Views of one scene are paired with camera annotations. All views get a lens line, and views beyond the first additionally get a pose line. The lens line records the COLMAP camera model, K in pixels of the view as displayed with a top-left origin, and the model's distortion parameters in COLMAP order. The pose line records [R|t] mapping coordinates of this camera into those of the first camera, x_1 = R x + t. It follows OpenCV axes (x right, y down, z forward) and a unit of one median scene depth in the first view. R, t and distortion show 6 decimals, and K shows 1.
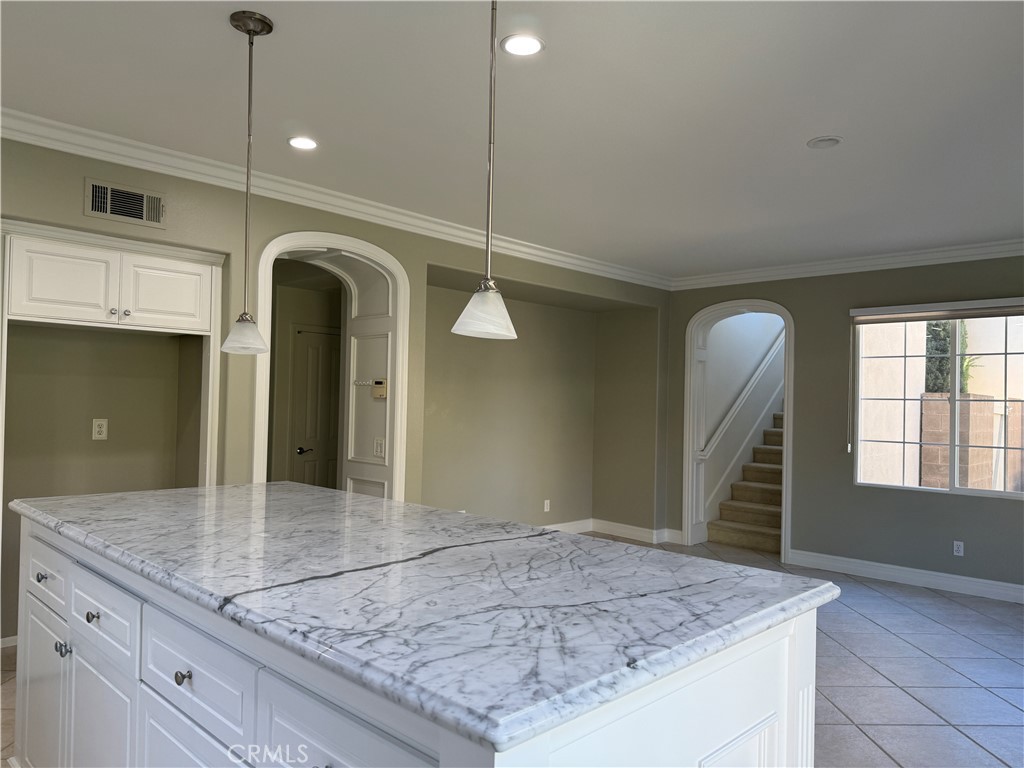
lens RADIAL K [[720.3, 0, 509.5], [0, 720.3, 387.9], [0, 0, 1]] dist [0.067065, -0.069934]
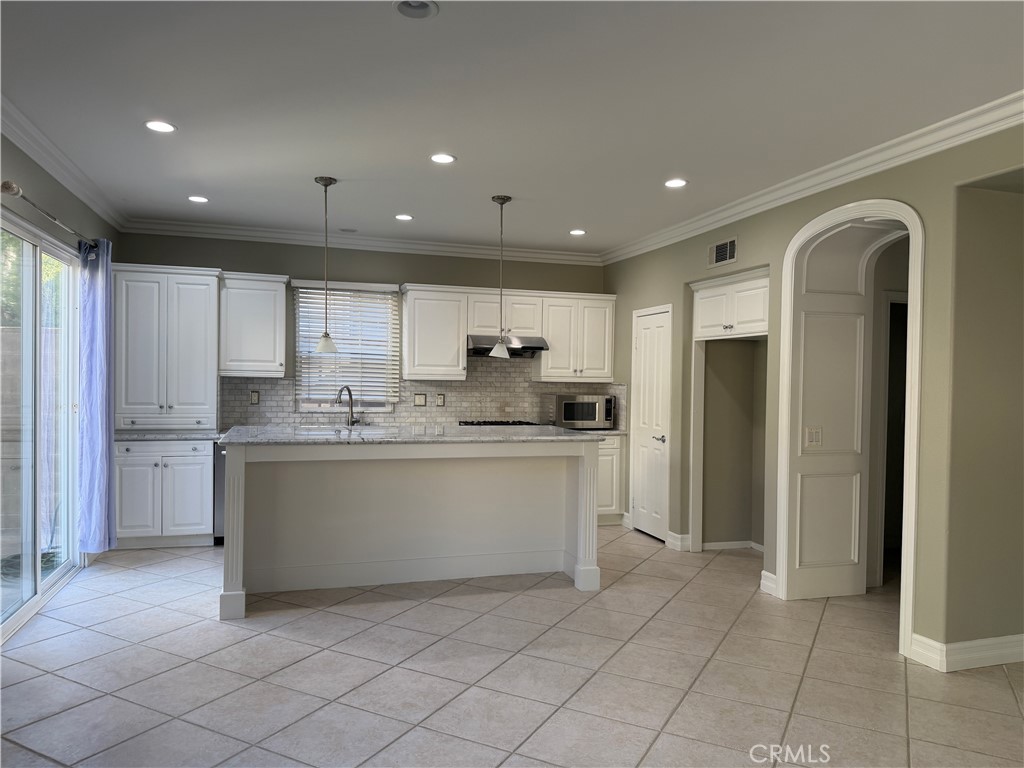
lens RADIAL K [[720.3, 0, 539.7], [0, 720.3, 388.7], [0, 0, 1]] dist [0.067065, -0.069934]
pose [[-0.456726, -0.013719, -0.889502, 0.557594], [-0.010772, 0.999893, -0.009890, 0.023099], [0.889542, 0.005065, -0.456825, 0.805027]]
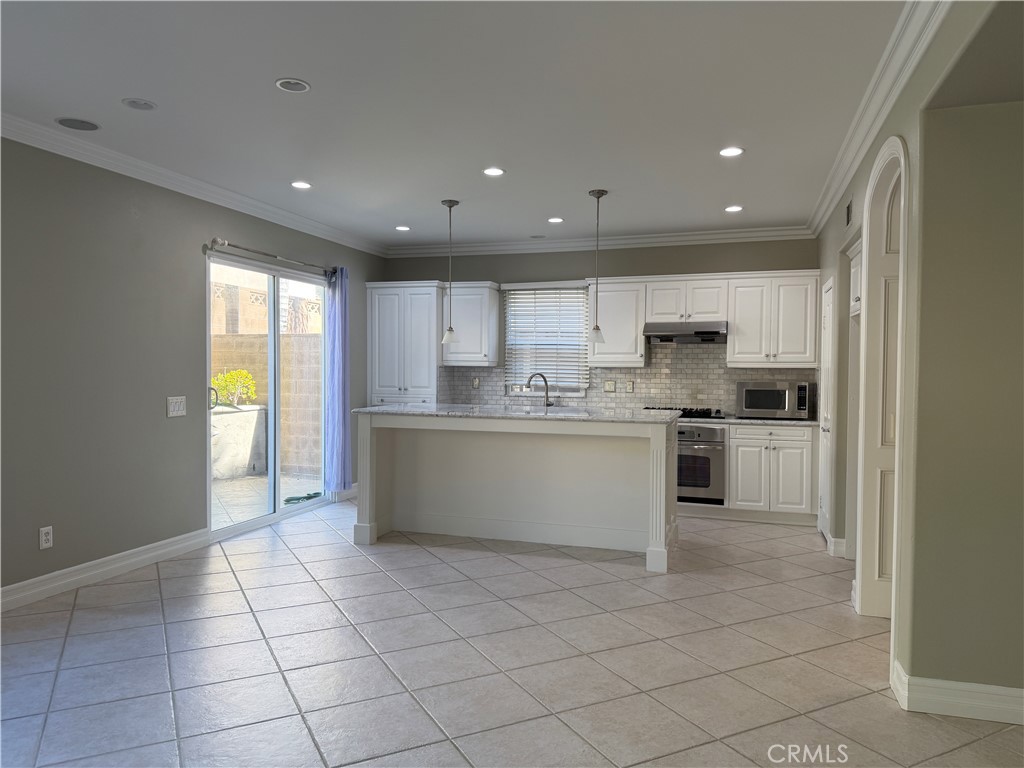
lens RADIAL K [[720.3, 0, 514.1], [0, 720.3, 387.6], [0, 0, 1]] dist [0.067065, -0.069934]
pose [[-0.885473, -0.014732, -0.464456, 0.331943], [-0.017094, 0.999853, 0.000876, 0.036037], [0.464376, 0.008715, -0.885596, 1.128099]]
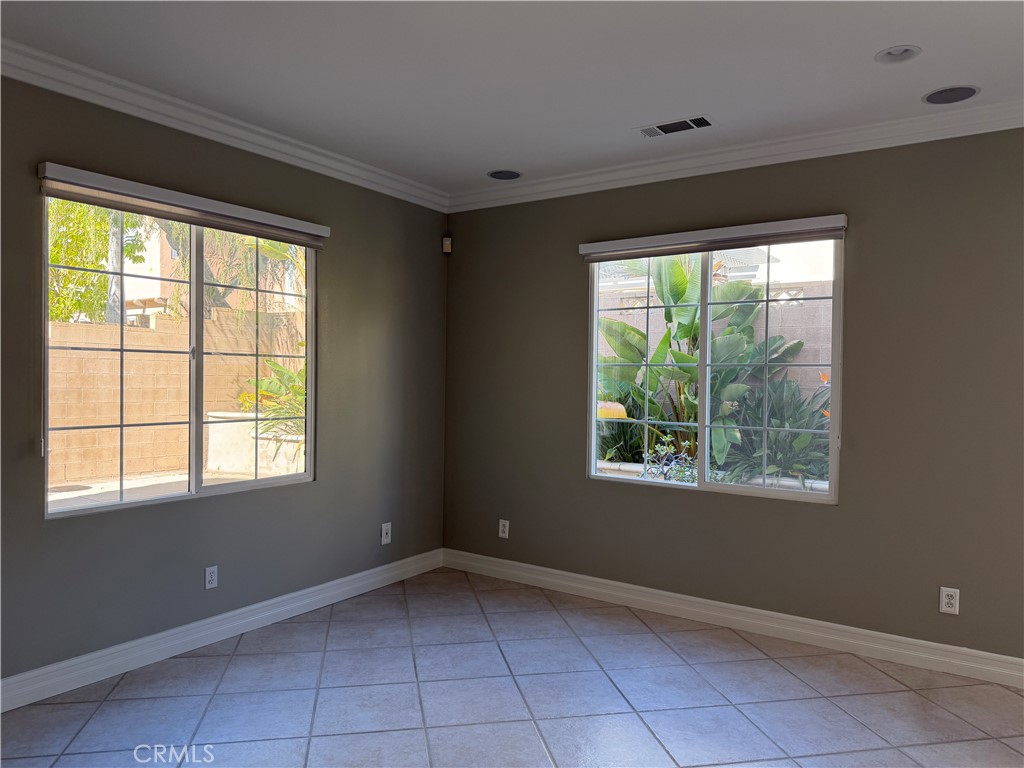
lens RADIAL K [[720.3, 0, 518.9], [0, 720.3, 389.3], [0, 0, 1]] dist [0.067065, -0.069934]
pose [[-0.179368, -0.040813, 0.982935, -0.071495], [-0.038978, 0.998649, 0.034352, 0.014410], [-0.983010, -0.032151, -0.180716, 0.777936]]
